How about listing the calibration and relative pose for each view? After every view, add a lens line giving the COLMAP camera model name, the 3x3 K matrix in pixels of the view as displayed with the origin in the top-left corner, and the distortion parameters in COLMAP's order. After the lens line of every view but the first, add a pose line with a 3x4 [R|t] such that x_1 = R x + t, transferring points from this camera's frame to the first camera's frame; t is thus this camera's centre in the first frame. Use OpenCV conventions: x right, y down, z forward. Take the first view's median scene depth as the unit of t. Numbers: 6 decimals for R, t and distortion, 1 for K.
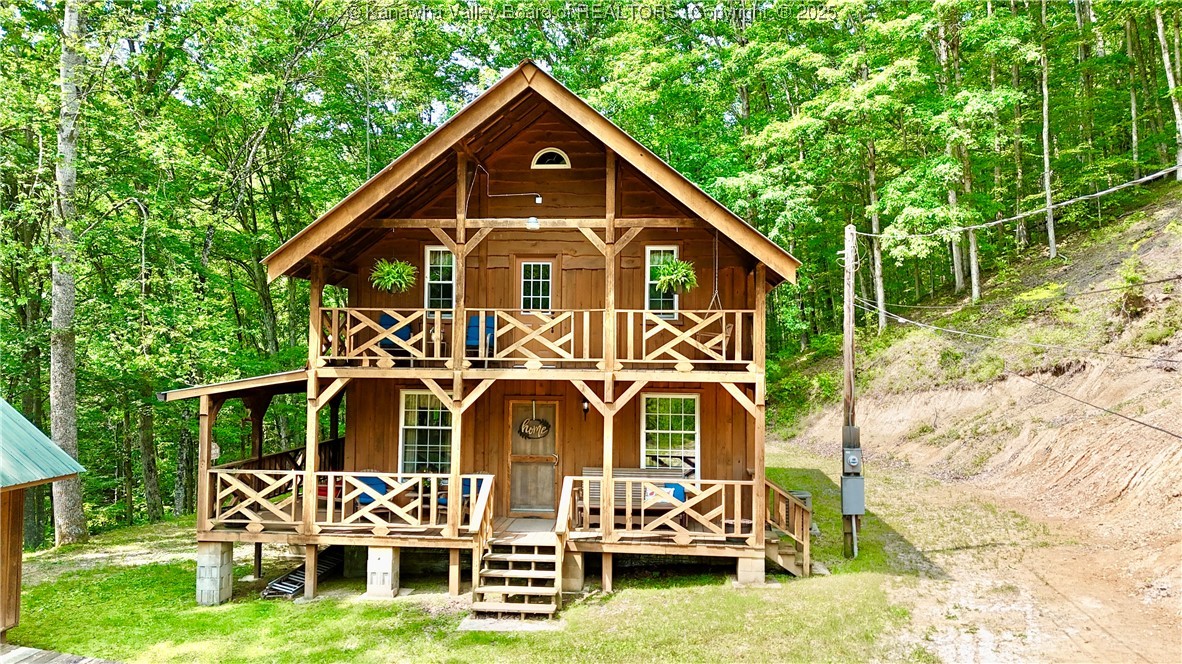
lens RADIAL K [[872.1, 0, 590.5], [0, 872.1, 327.5], [0, 0, 1]] dist [0.095976, -0.099156]
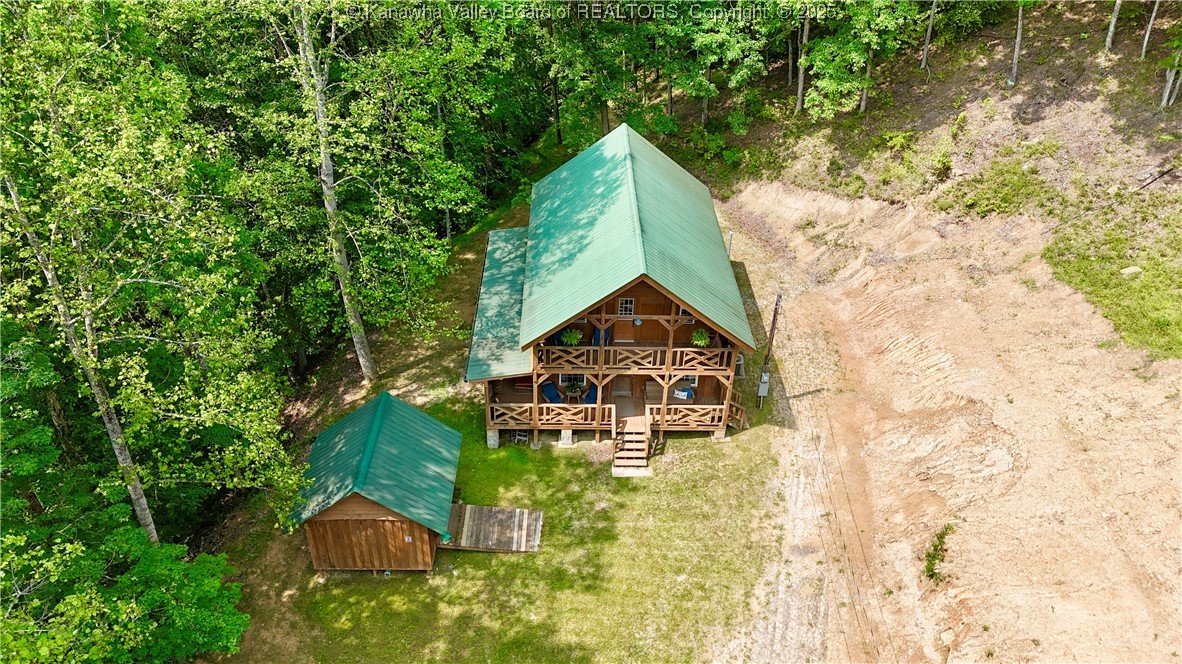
lens RADIAL K [[857.7, 0, 590.0], [0, 857.7, 324.2], [0, 0, 1]] dist [0.168097, -0.382476]
pose [[0.993440, -0.052880, 0.101394, -0.391909], [-0.018233, 0.802076, 0.596944, -1.352214], [-0.112892, -0.594877, 0.795850, -0.680557]]
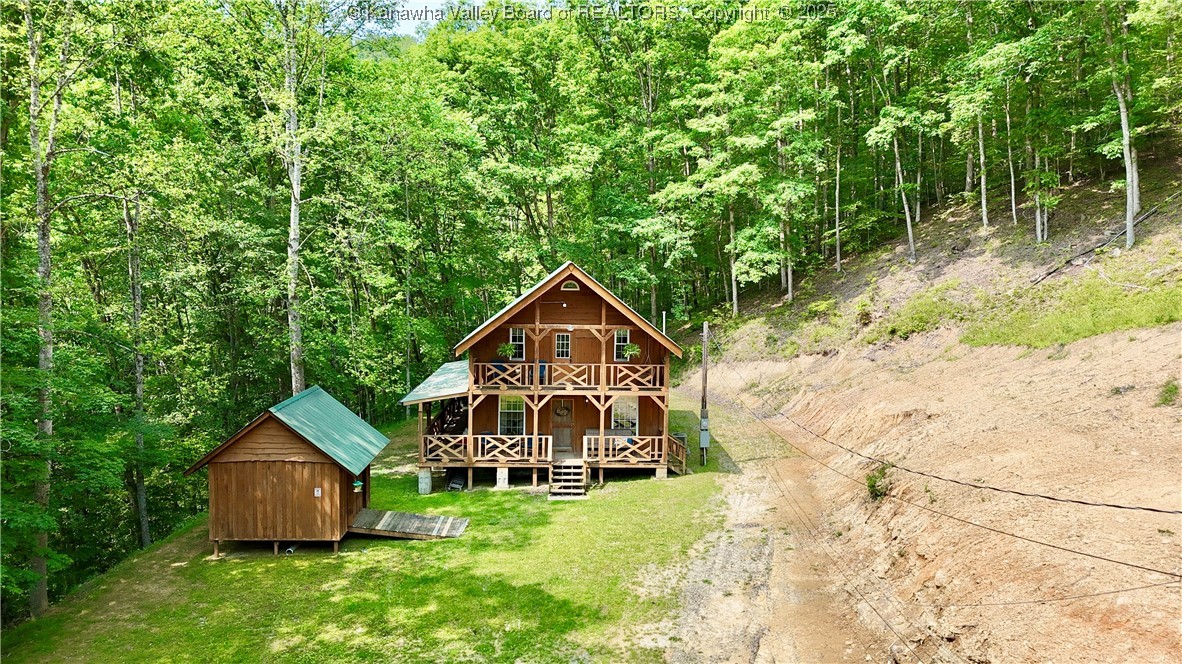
lens RADIAL K [[857.7, 0, 590.0], [0, 857.7, 324.2], [0, 0, 1]] dist [0.168097, -0.382476]
pose [[0.992240, -0.006848, 0.124150, -0.285235], [-0.007175, 0.993665, 0.112151, -0.370527], [-0.124131, -0.112172, 0.985905, -1.186619]]
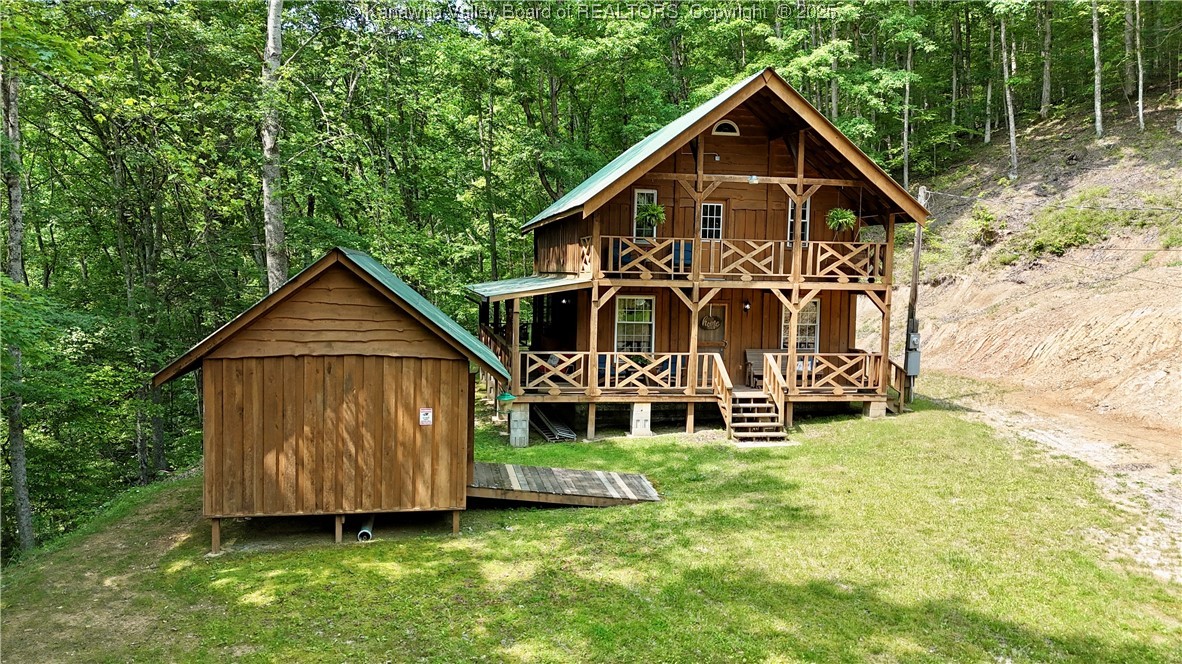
lens RADIAL K [[862.9, 0, 590.9], [0, 862.9, 328.3], [0, 0, 1]] dist [0.090251, -0.090629]
pose [[0.959418, -0.008328, 0.281865, -0.710107], [-0.020838, 0.994737, 0.100317, -0.012976], [-0.281217, -0.102120, 0.954195, -0.311904]]
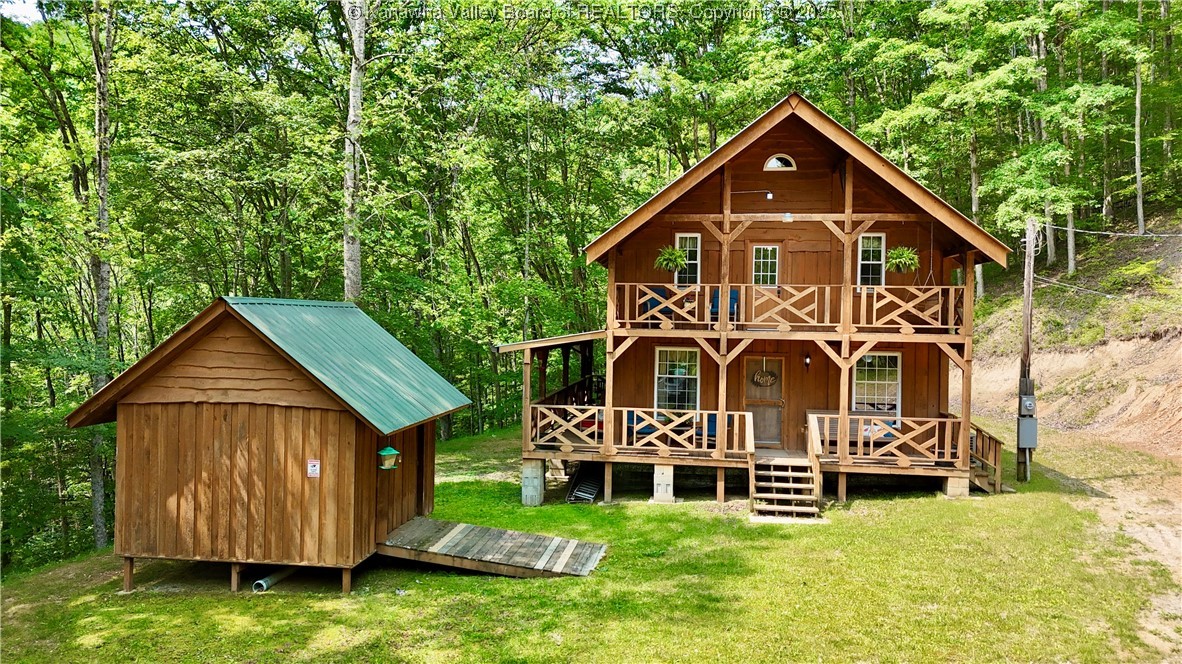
lens RADIAL K [[862.9, 0, 590.9], [0, 862.9, 328.3], [0, 0, 1]] dist [0.090251, -0.090629]
pose [[0.999529, 0.007406, -0.029774, -0.306779], [-0.006155, 0.999103, 0.041888, -0.008444], [0.030058, -0.041685, 0.998679, -0.282793]]
